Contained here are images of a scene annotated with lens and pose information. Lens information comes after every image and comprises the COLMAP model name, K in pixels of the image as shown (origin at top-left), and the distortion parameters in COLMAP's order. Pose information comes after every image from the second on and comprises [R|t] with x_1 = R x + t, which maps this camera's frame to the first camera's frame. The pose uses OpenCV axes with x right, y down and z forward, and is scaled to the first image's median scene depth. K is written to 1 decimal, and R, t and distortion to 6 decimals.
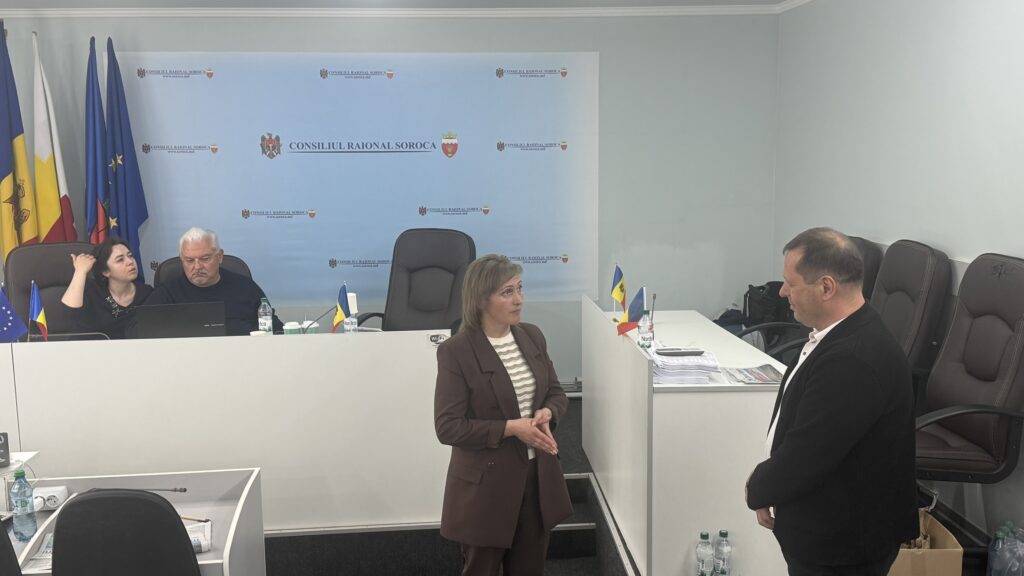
lens RADIAL K [[974.0, 0, 518.6], [0, 974.0, 297.3], [0, 0, 1]] dist [0.100277, 0.000000]
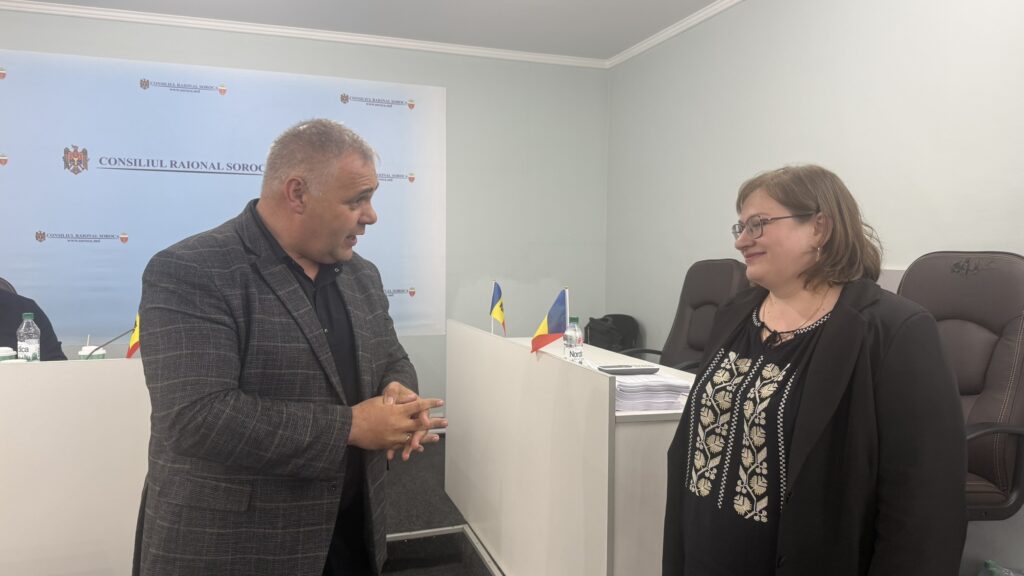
lens RADIAL K [[715.3, 0, 513.5], [0, 715.3, 291.4], [0, 0, 1]] dist [0.032664, -0.053371]
pose [[0.966223, 0.009075, 0.257547, -0.040947], [0.015090, 0.995673, -0.091694, 0.029168], [-0.257264, 0.092483, 0.961905, 0.310544]]
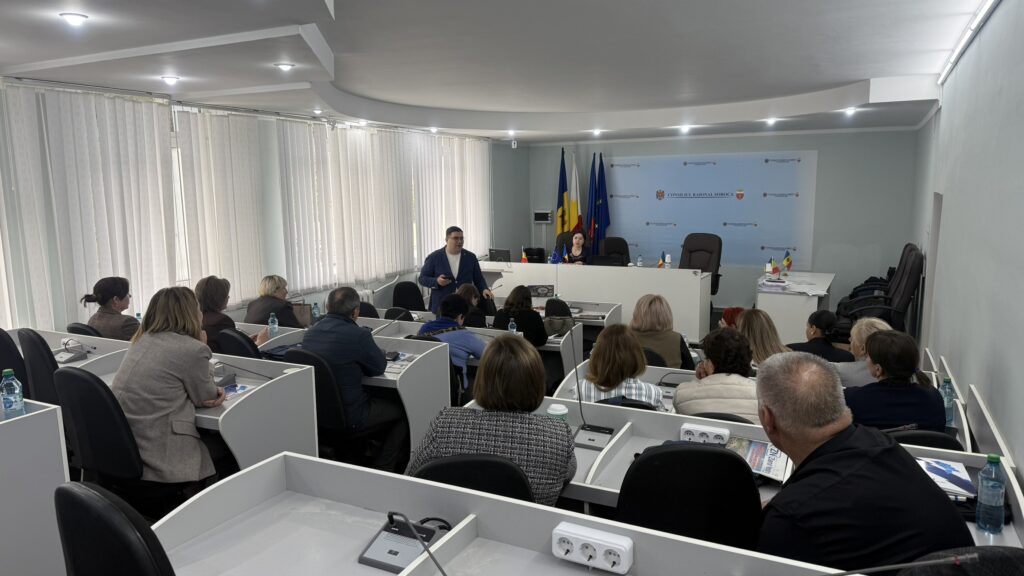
lens RADIAL K [[715.3, 0, 489.5], [0, 715.3, 291.0], [0, 0, 1]] dist [0.032664, -0.053371]
pose [[0.839460, 0.079707, -0.537544, 0.357770], [-0.075081, 0.996710, 0.030542, 0.054244], [0.538209, 0.014721, 0.842683, -0.679162]]
